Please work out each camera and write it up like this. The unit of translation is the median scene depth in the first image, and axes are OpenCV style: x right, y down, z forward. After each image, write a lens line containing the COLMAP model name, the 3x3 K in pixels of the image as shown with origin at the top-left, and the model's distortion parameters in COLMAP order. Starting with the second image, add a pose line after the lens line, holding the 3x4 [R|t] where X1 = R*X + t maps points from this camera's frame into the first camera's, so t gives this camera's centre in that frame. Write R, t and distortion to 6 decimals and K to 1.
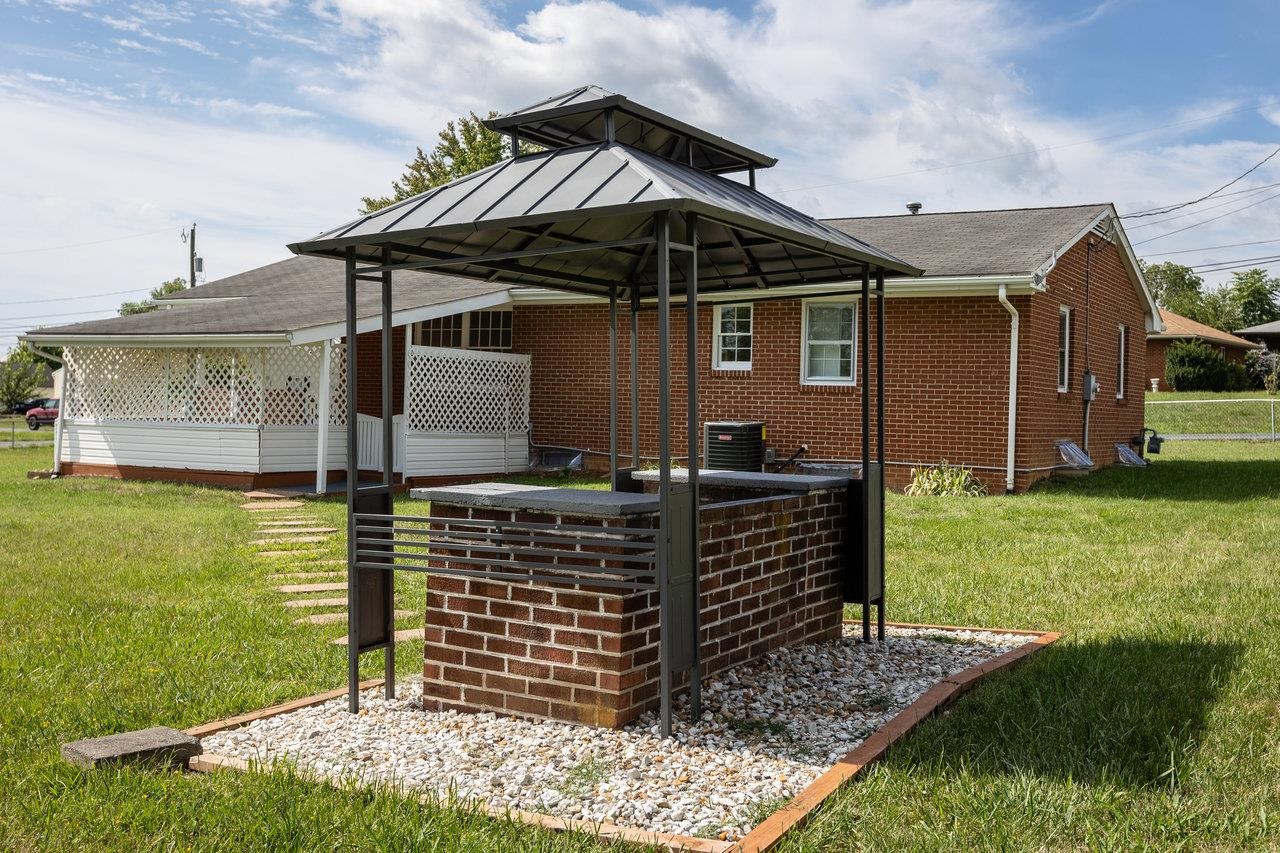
lens RADIAL K [[1292.0, 0, 639.8], [0, 1292.0, 426.8], [0, 0, 1]] dist [0.013269, 0.000000]
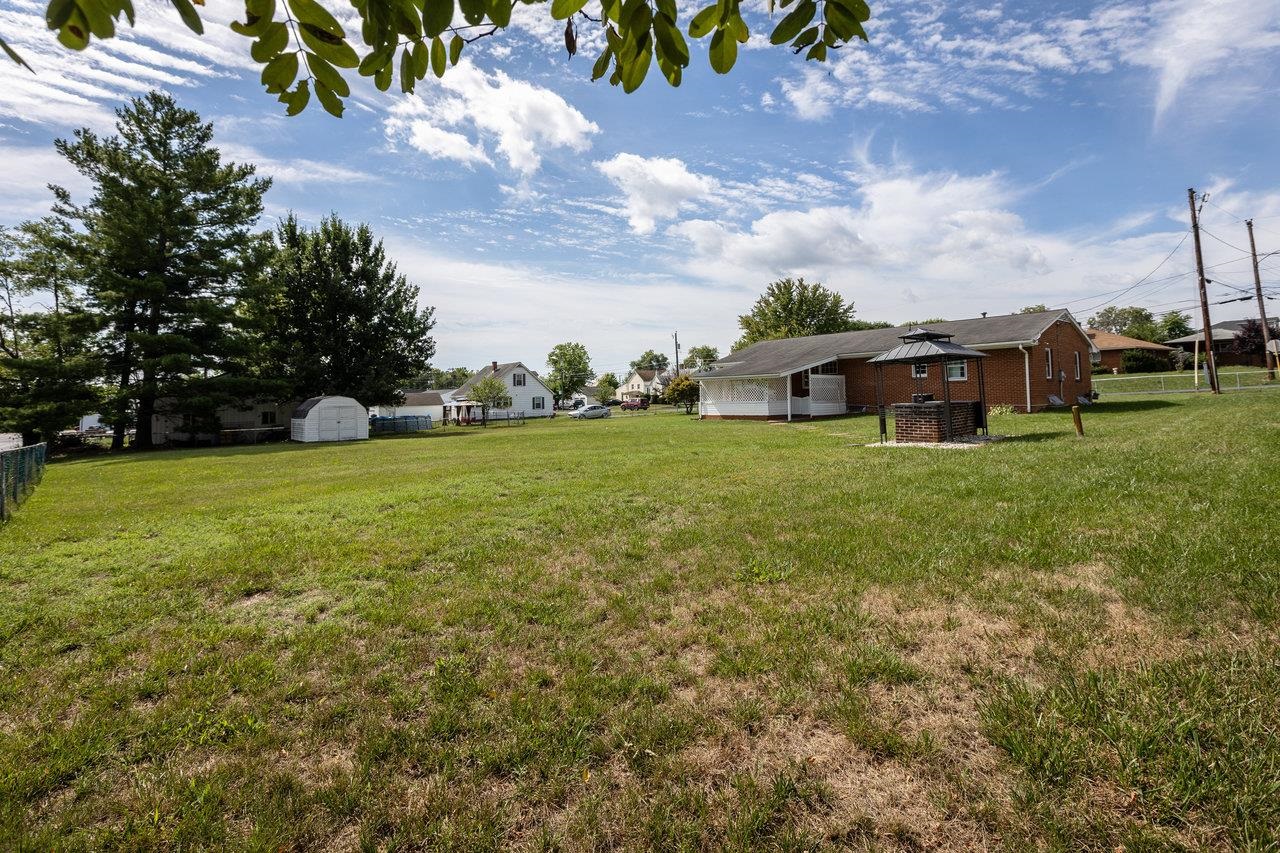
lens RADIAL K [[591.2, 0, 611.0], [0, 591.2, 380.1], [0, 0, 1]] dist [0.012473, -0.002742]
pose [[0.938049, -0.056678, -0.341836, -0.114885], [0.039722, 0.997617, -0.056405, 0.011349], [0.344218, 0.039333, 0.938065, -0.491625]]
